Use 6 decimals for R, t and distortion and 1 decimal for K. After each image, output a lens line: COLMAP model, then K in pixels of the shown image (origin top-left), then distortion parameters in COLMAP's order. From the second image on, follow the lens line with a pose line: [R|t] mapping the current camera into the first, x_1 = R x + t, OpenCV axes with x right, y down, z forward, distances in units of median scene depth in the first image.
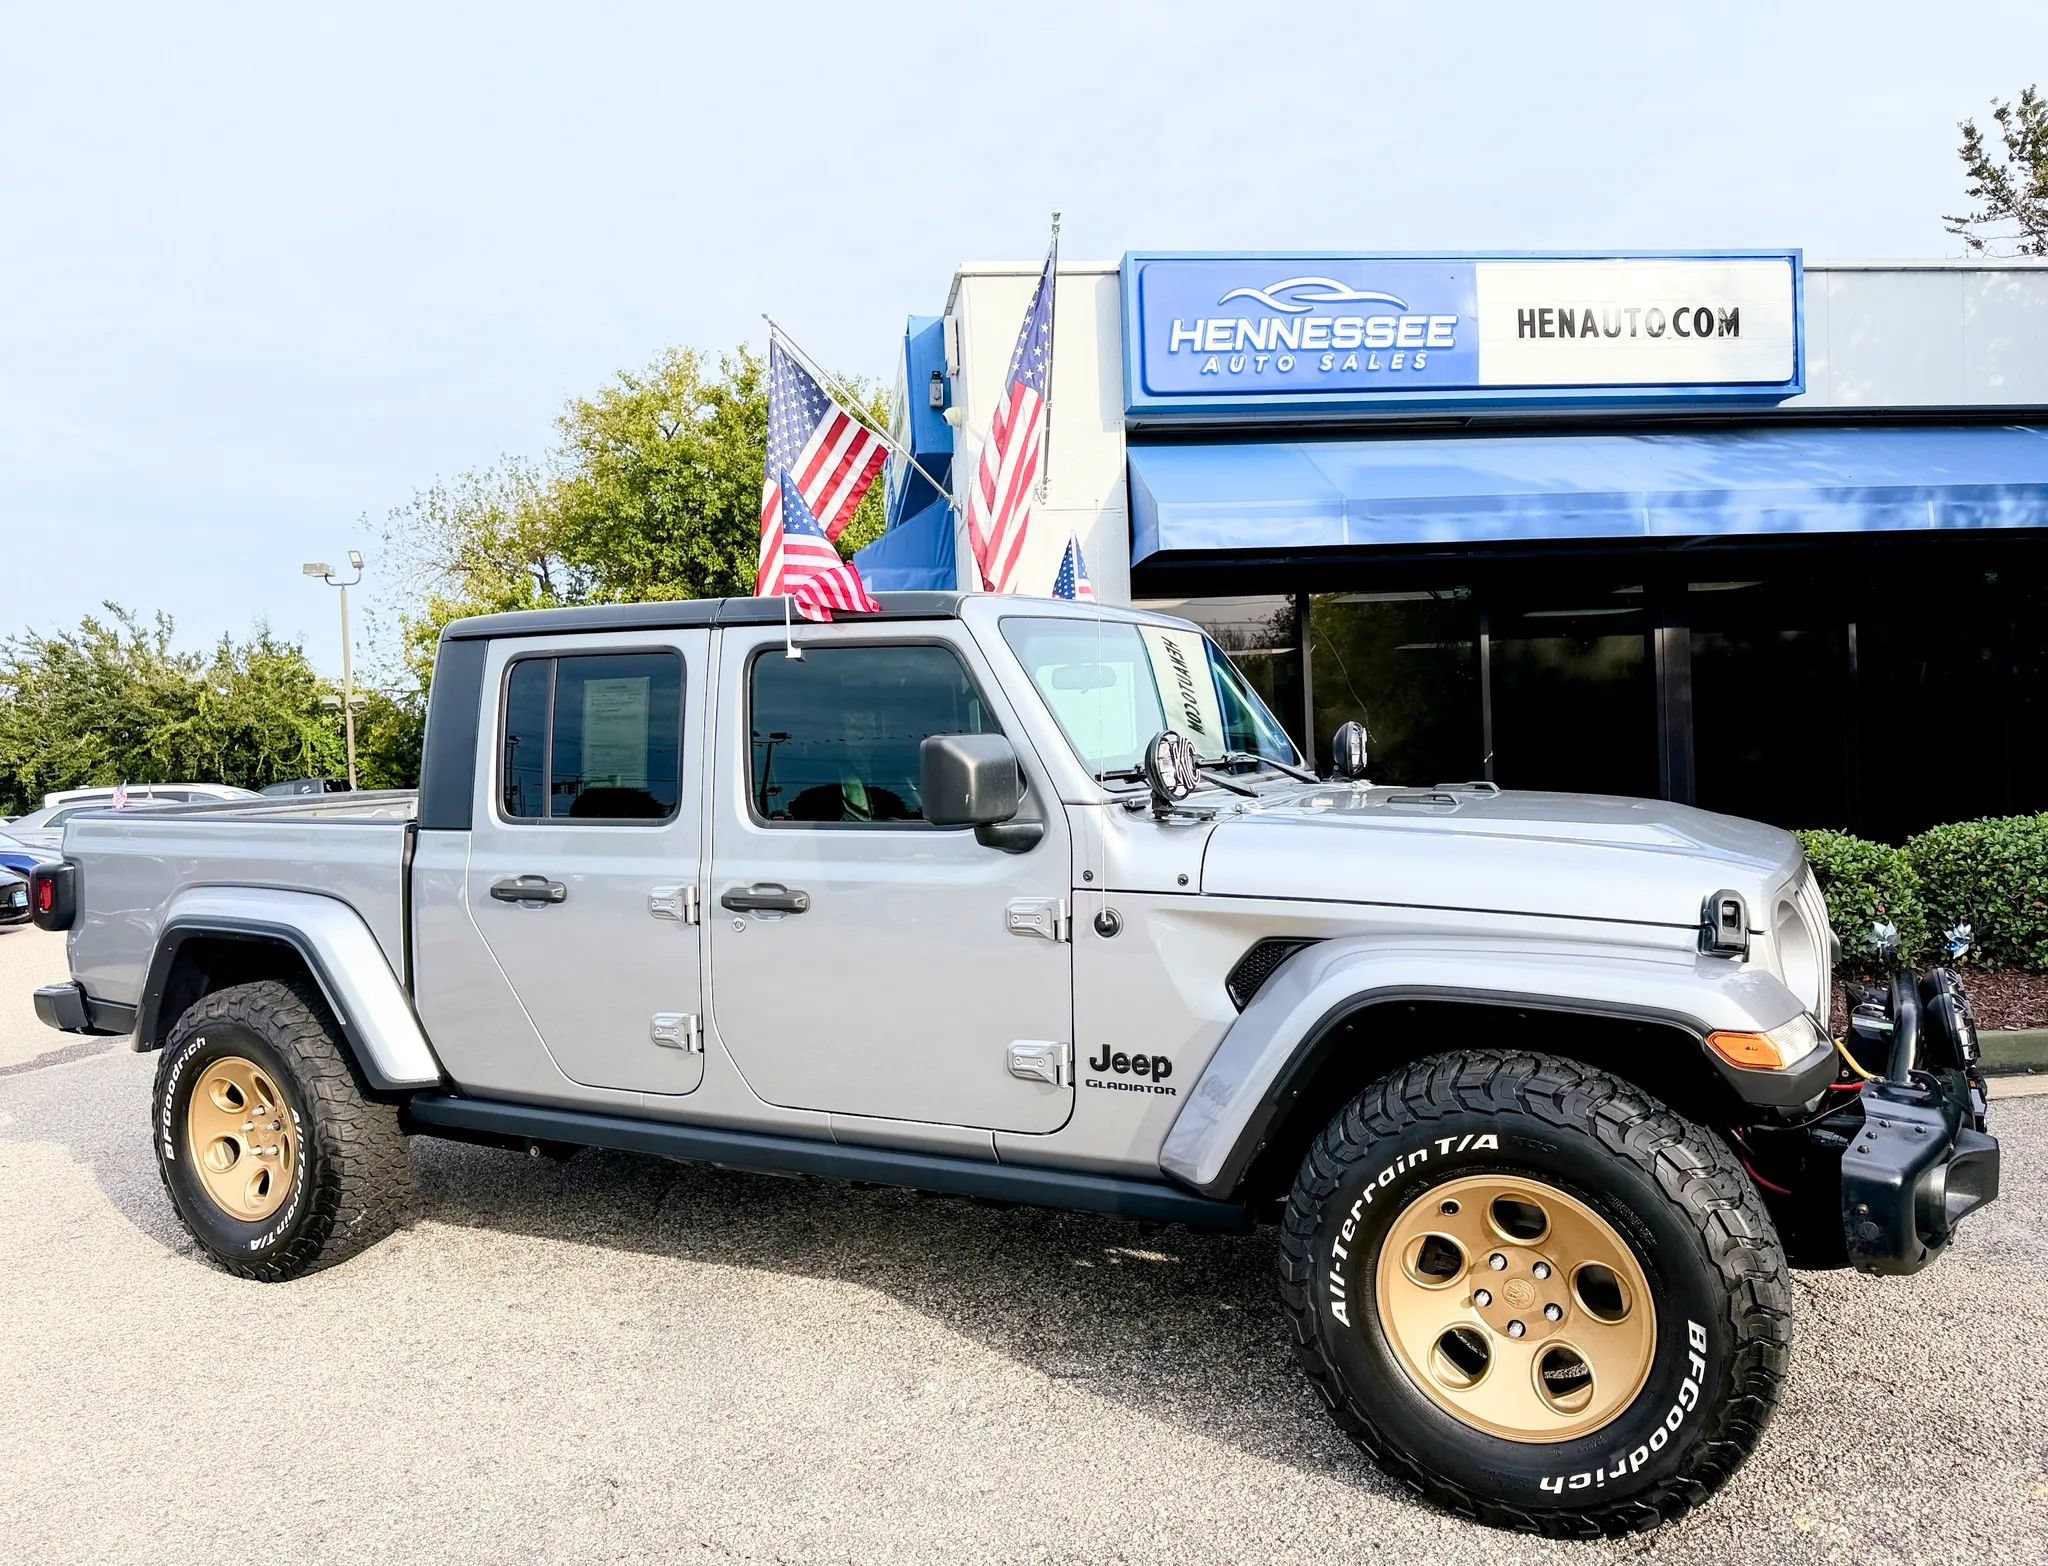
lens RADIAL K [[1501.8, 0, 1013.4], [0, 1501.8, 818.6], [0, 0, 1]] dist [0.077402, -0.117529]
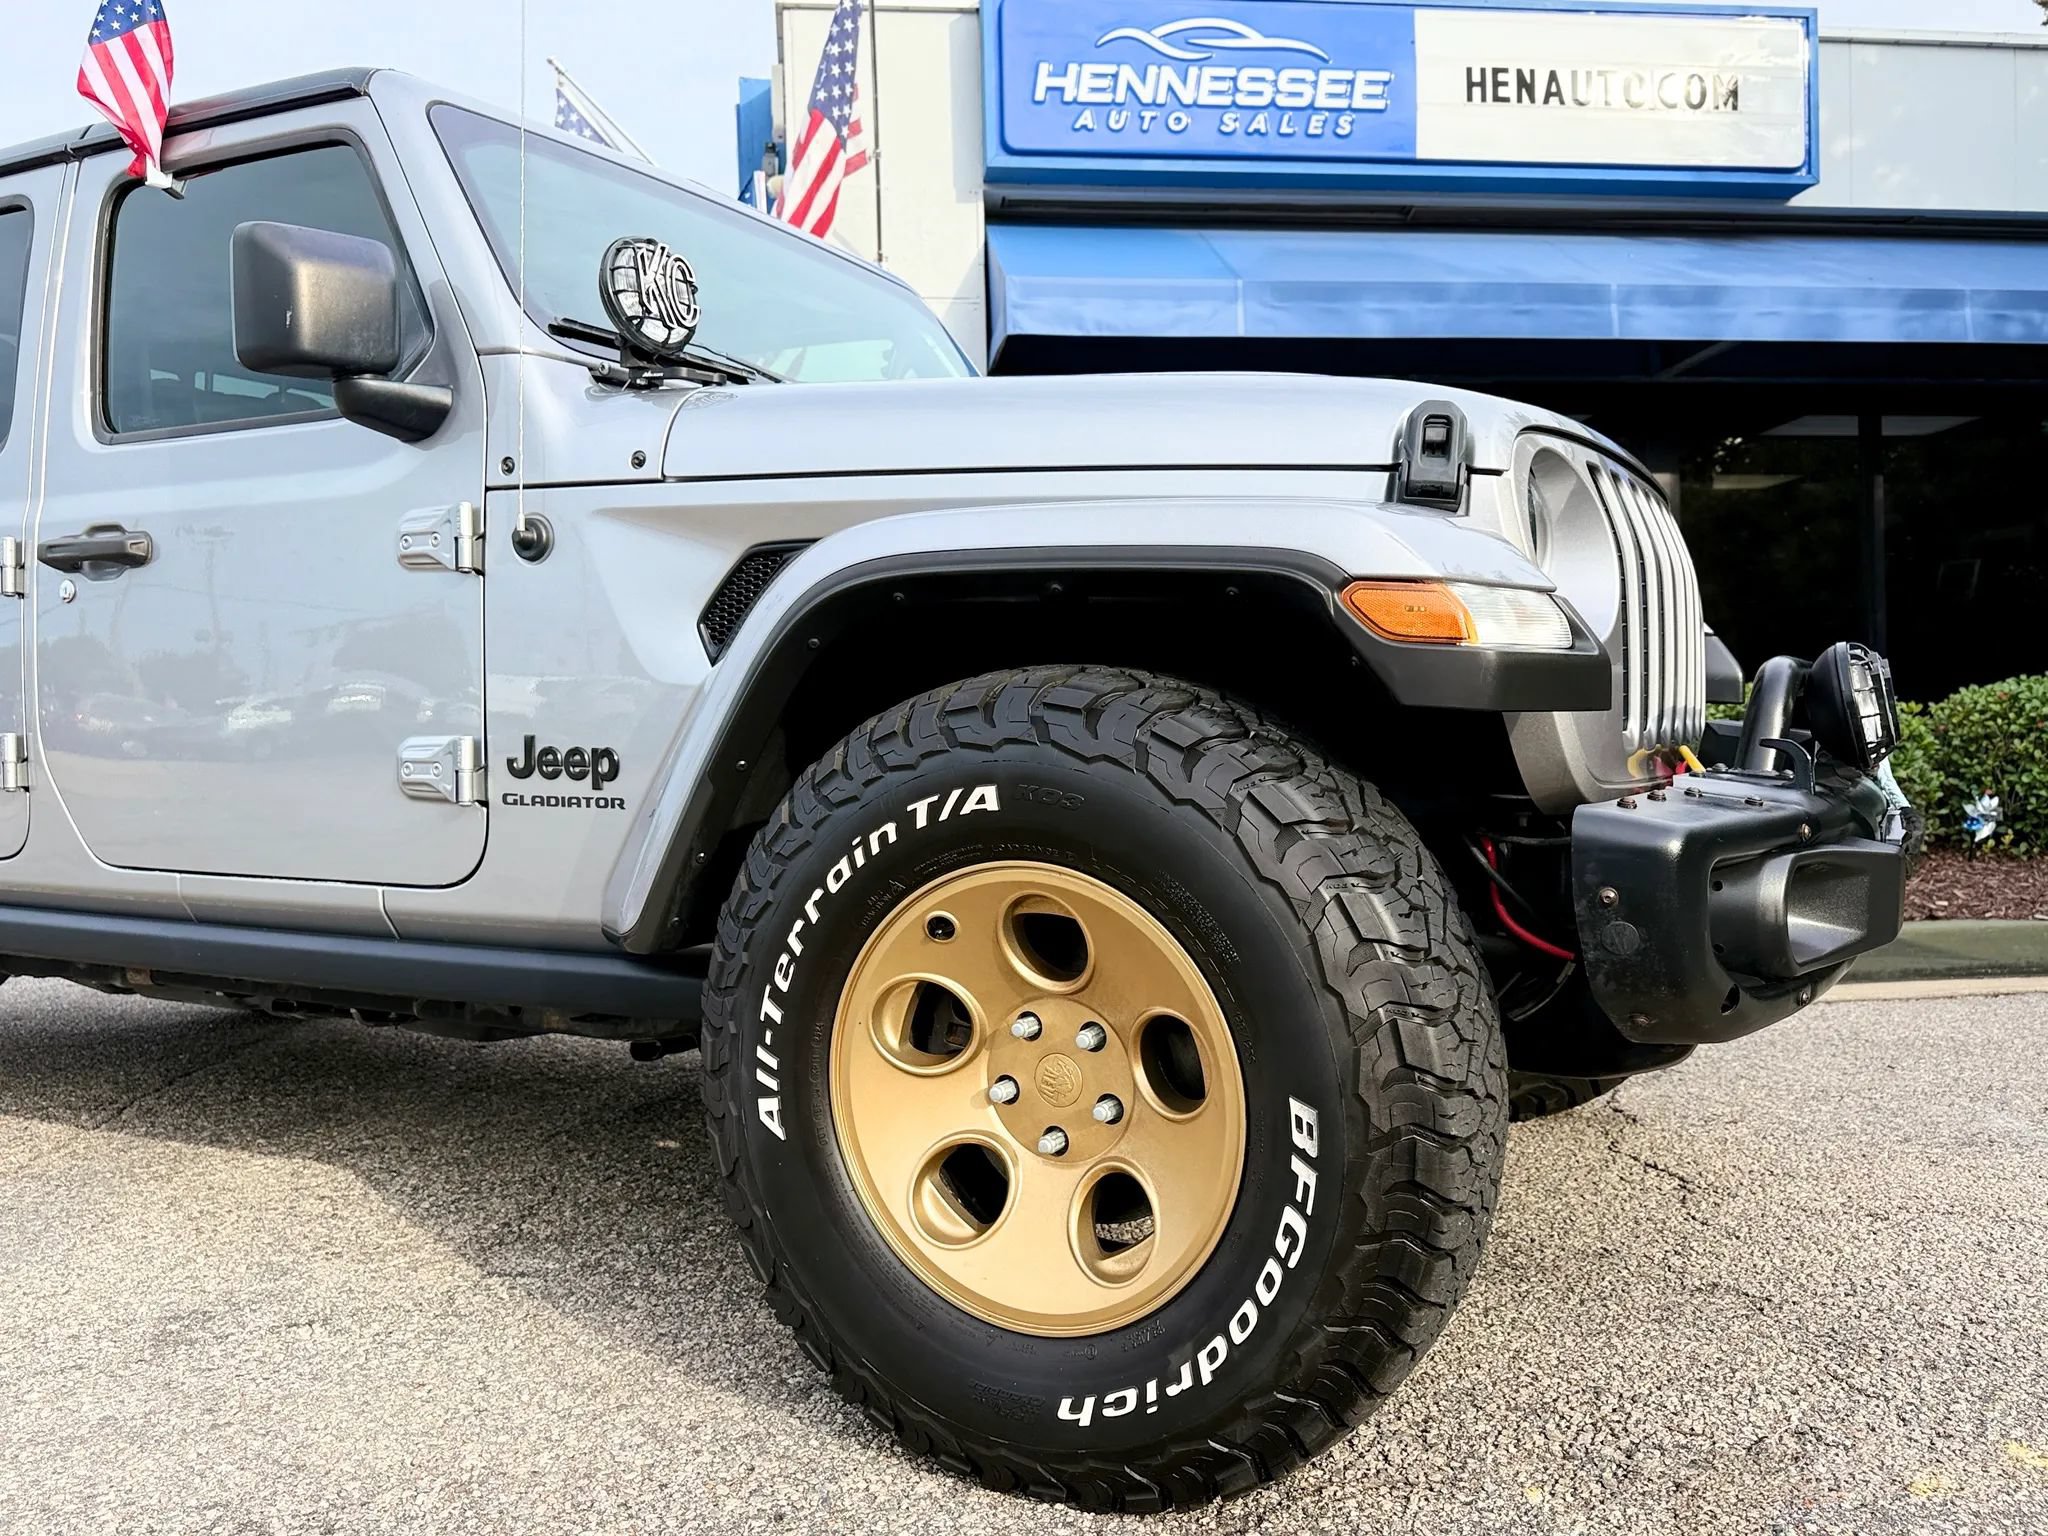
lens RADIAL K [[1608.0, 0, 1029.5], [0, 1608.0, 775.4], [0, 0, 1]] dist [0.118101, -0.206843]
pose [[0.999728, 0.022926, -0.004319, 0.136740], [-0.023027, 0.999426, -0.024854, 0.090038], [0.003747, 0.024946, 0.999682, 0.161578]]
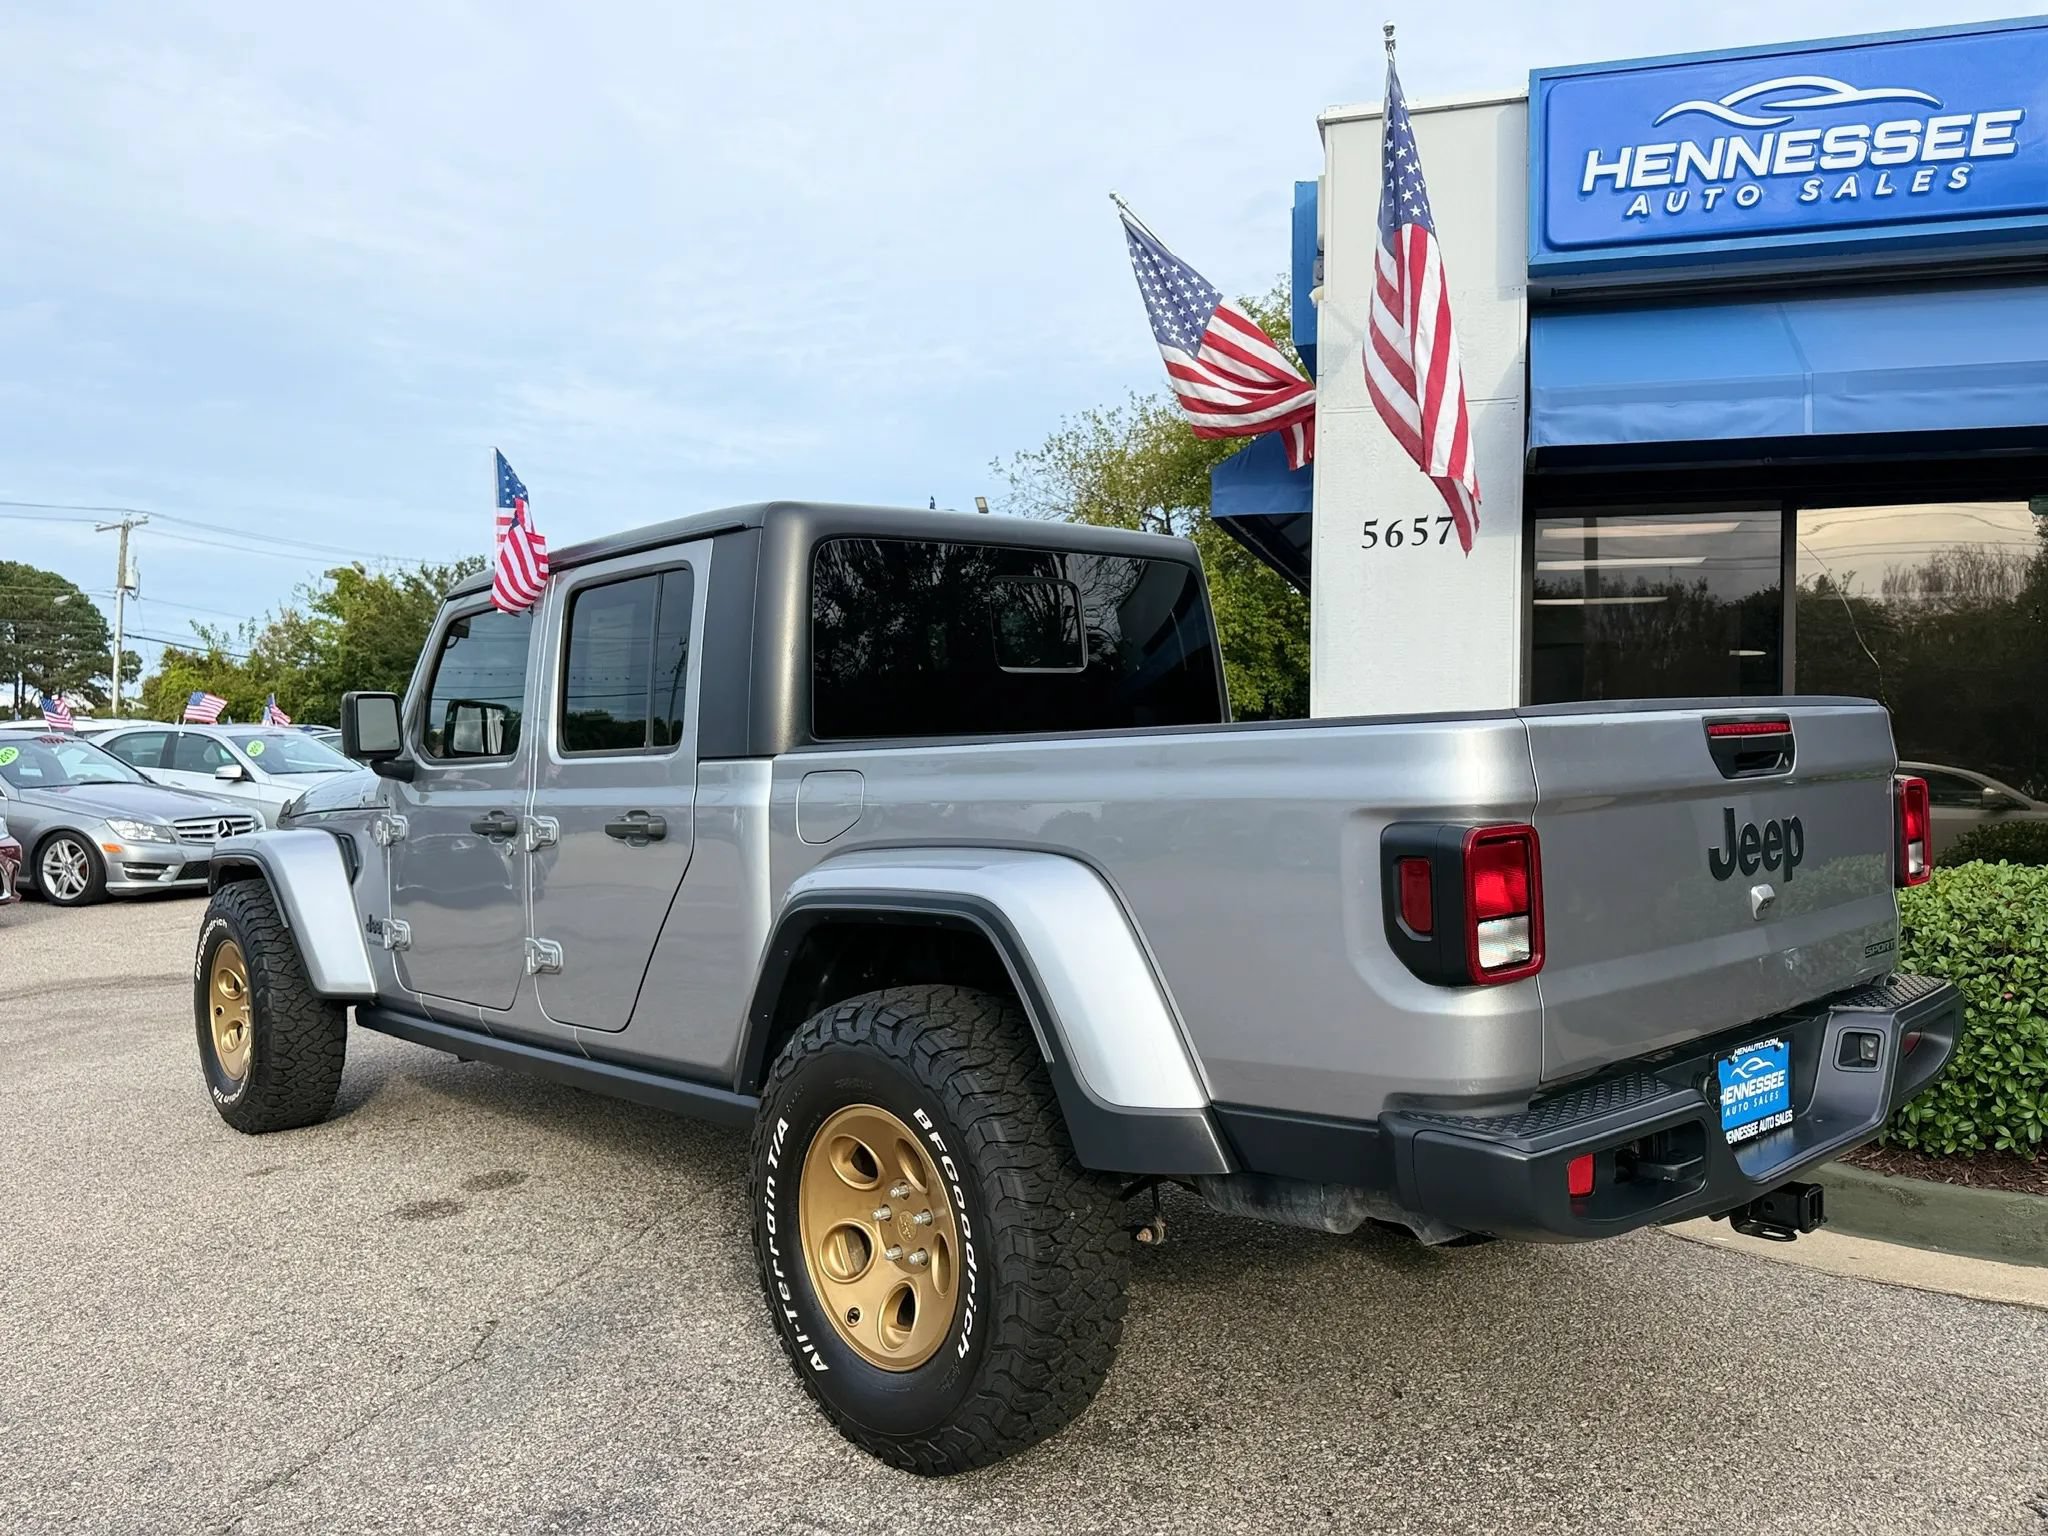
lens RADIAL K [[1604.7, 0, 1026.7], [0, 1604.7, 767.5], [0, 0, 1]] dist [0.116645, -0.194840]
pose [[0.914975, 0.051959, -0.400150, 0.233006], [-0.054827, 0.998487, 0.004285, -0.006807], [0.399767, 0.018018, 0.916440, 0.161313]]
